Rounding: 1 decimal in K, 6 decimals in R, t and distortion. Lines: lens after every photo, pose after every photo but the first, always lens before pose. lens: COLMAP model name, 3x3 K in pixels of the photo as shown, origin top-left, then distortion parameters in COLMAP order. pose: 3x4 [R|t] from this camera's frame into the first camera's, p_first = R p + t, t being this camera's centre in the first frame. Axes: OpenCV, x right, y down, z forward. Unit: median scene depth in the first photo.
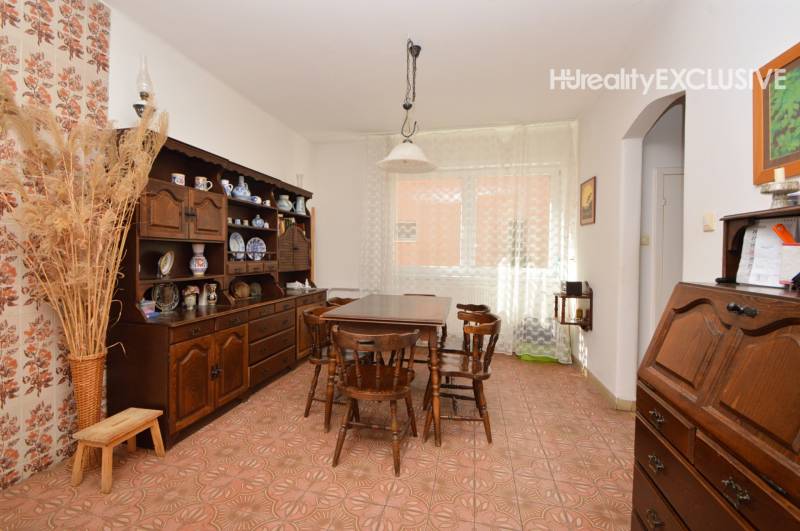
lens RADIAL K [[356.8, 0, 390.4], [0, 356.8, 259.3], [0, 0, 1]] dist [-0.001258, -0.003216]
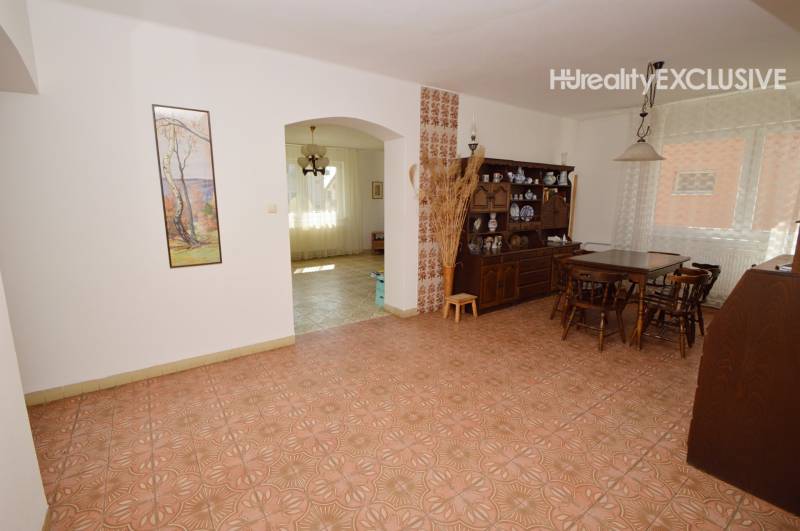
lens RADIAL K [[356.8, 0, 382.0], [0, 356.8, 265.4], [0, 0, 1]] dist [-0.001258, -0.003216]
pose [[0.738410, 0.103759, -0.666322, 0.241387], [0.003862, 0.987425, 0.158040, -0.065533], [0.674341, -0.119272, 0.728724, -0.652059]]
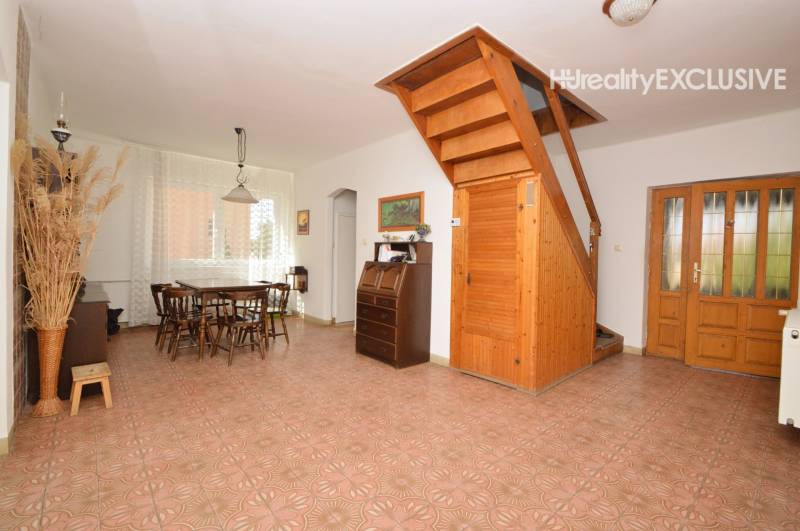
lens RADIAL K [[356.8, 0, 395.0], [0, 356.8, 263.0], [0, 0, 1]] dist [-0.001258, -0.003216]
pose [[0.575048, -0.022093, 0.817821, -0.828209], [0.000118, 0.999638, 0.026922, -0.002307], [-0.818120, -0.015385, 0.574842, -0.538793]]
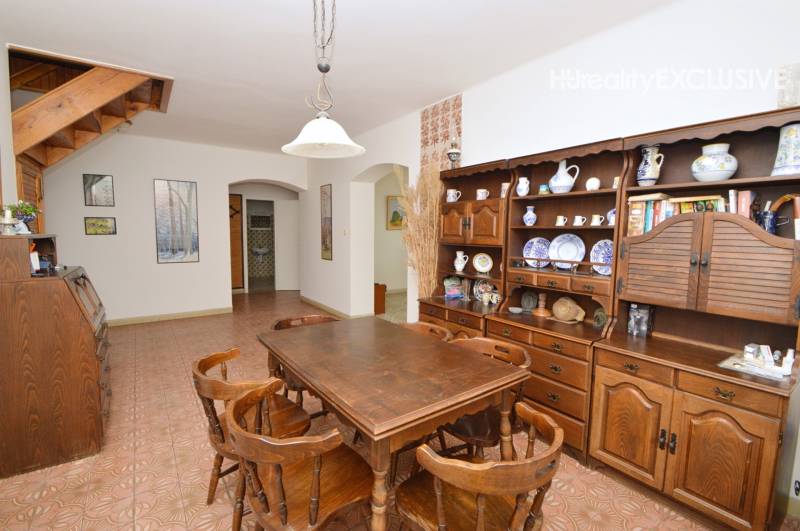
lens RADIAL K [[356.8, 0, 384.9], [0, 356.8, 262.6], [0, 0, 1]] dist [-0.001258, -0.003216]
pose [[-0.667496, 0.042775, -0.743384, 0.472416], [-0.032497, 0.995724, 0.086474, -0.078353], [0.743904, 0.081878, -0.663251, 1.420925]]
